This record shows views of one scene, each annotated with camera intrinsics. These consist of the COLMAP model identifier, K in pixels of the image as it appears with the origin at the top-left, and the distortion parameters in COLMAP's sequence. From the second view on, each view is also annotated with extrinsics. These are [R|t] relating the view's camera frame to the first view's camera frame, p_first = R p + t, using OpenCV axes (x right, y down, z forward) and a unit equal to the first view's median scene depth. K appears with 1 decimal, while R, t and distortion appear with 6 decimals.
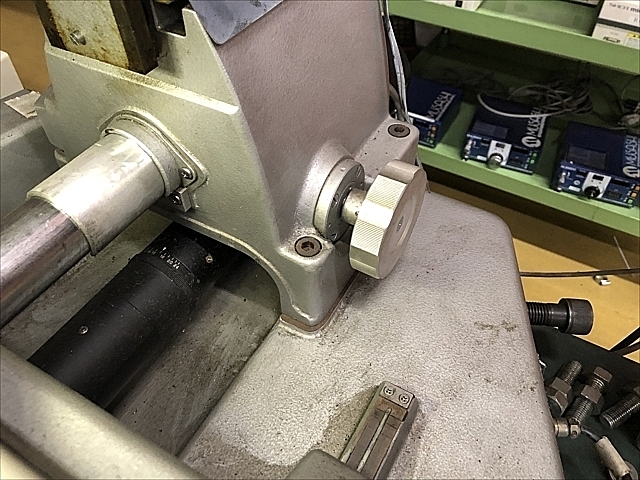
lens RADIAL K [[538.9, 0, 316.8], [0, 538.9, 237.4], [0, 0, 1]] dist [0.009829, 0.016810]
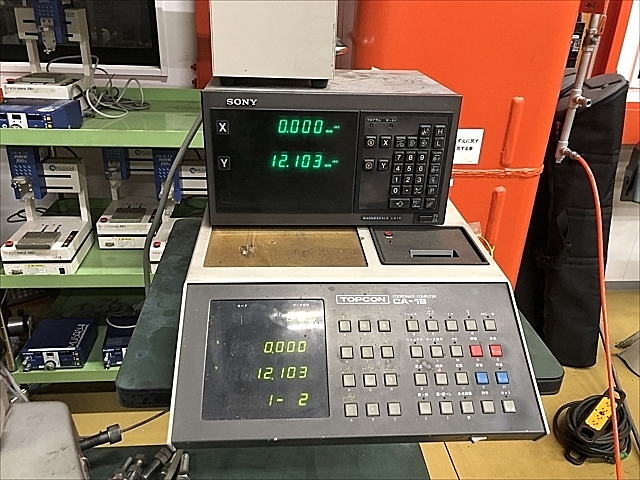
lens RADIAL K [[538.9, 0, 316.8], [0, 538.9, 237.4], [0, 0, 1]] dist [0.009829, 0.016810]
pose [[0.821511, -0.211776, 0.529407, 0.062234], [0.386608, 0.889336, -0.244165, 0.096194], [-0.419112, 0.405257, 0.812473, -0.441087]]
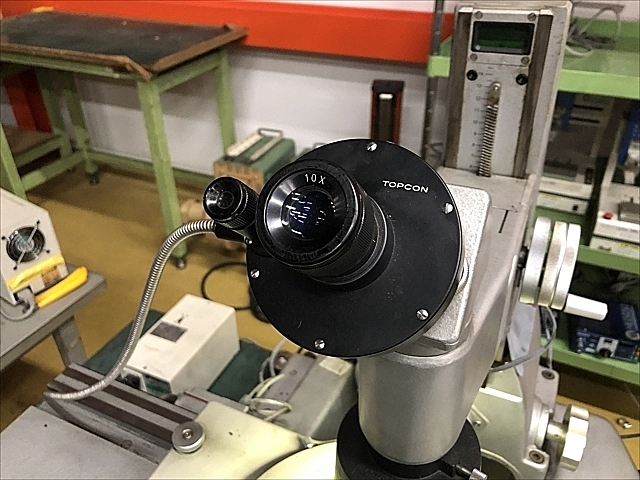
lens RADIAL K [[538.9, 0, 316.8], [0, 538.9, 237.4], [0, 0, 1]] dist [0.009829, 0.016810]
pose [[0.996825, -0.050100, 0.061887, -0.217755], [0.063506, 0.969093, -0.238382, -0.082091], [-0.048031, 0.241555, 0.969198, -0.247642]]
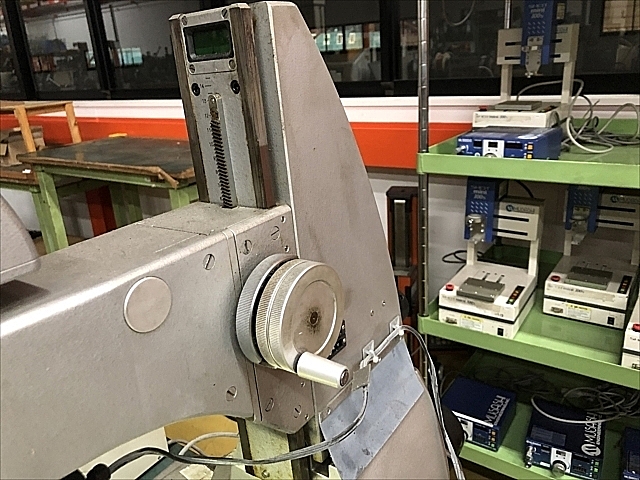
lens RADIAL K [[530.4, 0, 320.0], [0, 530.4, 240.0], [0, 0, 1]] dist [0.126499, -0.144148]
pose [[0.995183, -0.025994, -0.094522, -0.016160], [-0.019633, 0.891821, -0.451962, -0.051090], [0.096045, 0.451641, 0.887015, -0.172957]]
